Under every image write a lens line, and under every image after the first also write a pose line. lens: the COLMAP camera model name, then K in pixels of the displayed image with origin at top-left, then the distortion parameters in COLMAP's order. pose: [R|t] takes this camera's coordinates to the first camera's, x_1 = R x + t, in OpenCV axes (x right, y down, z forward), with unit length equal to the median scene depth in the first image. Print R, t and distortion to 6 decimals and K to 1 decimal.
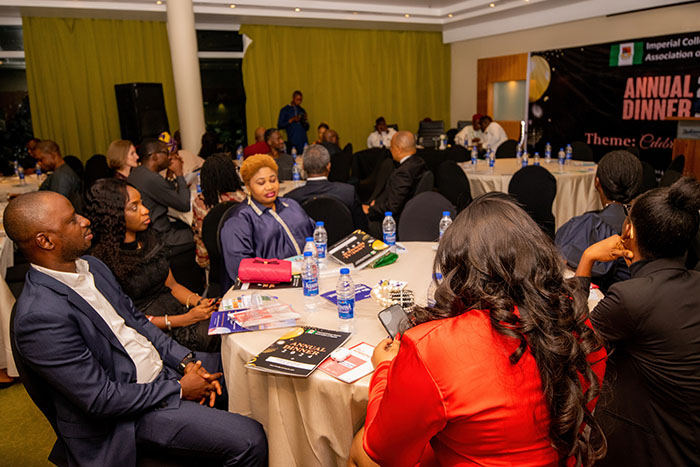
lens RADIAL K [[562.9, 0, 346.4], [0, 562.9, 229.2], [0, 0, 1]] dist [-0.001268, -0.003673]
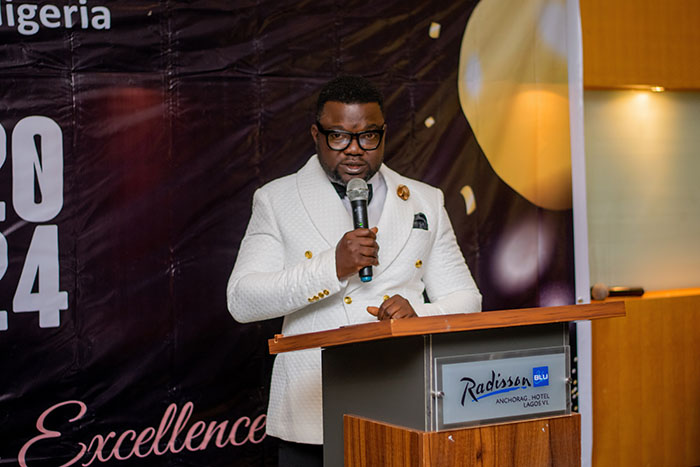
lens RADIAL K [[1557.8, 0, 348.1], [0, 1557.8, 229.4], [0, 0, 1]] dist [-0.115774, 0.000000]
pose [[-0.031337, 0.001572, 0.999508, 0.064538], [0.243451, 0.969894, 0.006107, -0.189602], [-0.969407, 0.243522, -0.030776, 0.829132]]
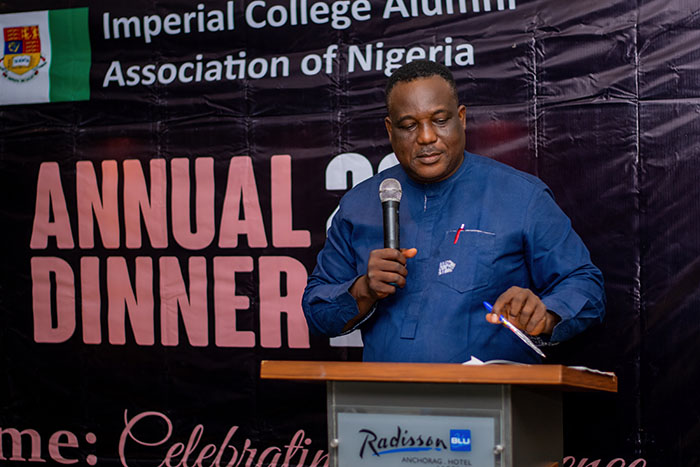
lens RADIAL K [[1562.7, 0, 355.3], [0, 1562.7, 235.5], [0, 0, 1]] dist [-0.116786, 0.000000]
pose [[0.787291, 0.005218, 0.616559, 0.229582], [0.133561, 0.974779, -0.178796, -0.118360], [-0.601941, 0.223113, 0.766738, 0.479279]]
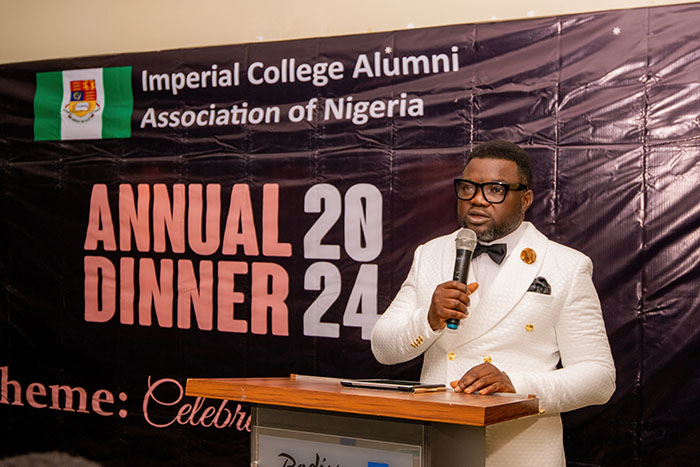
lens RADIAL K [[850.3, 0, 354.0], [0, 850.3, 228.2], [0, 0, 1]] dist [0.034334, 0.000000]
pose [[0.803125, 0.038194, 0.594585, 0.361321], [0.096574, 0.976402, -0.193166, -0.153453], [-0.587932, 0.212558, 0.780484, 0.603443]]
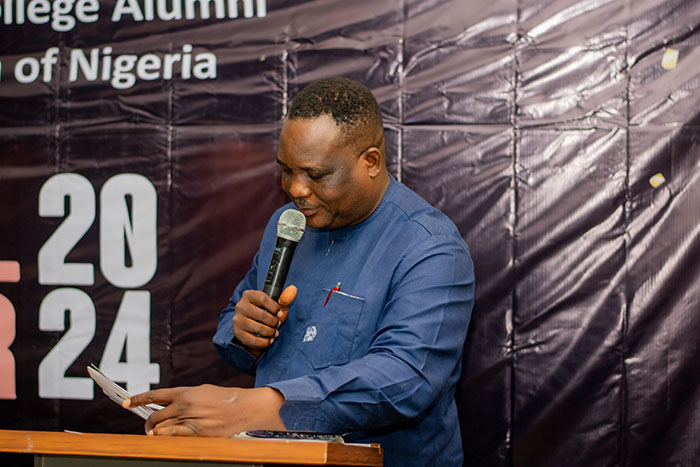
lens RADIAL K [[1562.7, 0, 356.4], [0, 1562.7, 237.5], [0, 0, 1]] dist [-0.116786, 0.000000]
pose [[0.660830, 0.036097, 0.749667, 0.273288], [0.138518, 0.975818, -0.169091, -0.135201], [-0.737642, 0.215583, 0.639850, 0.535748]]
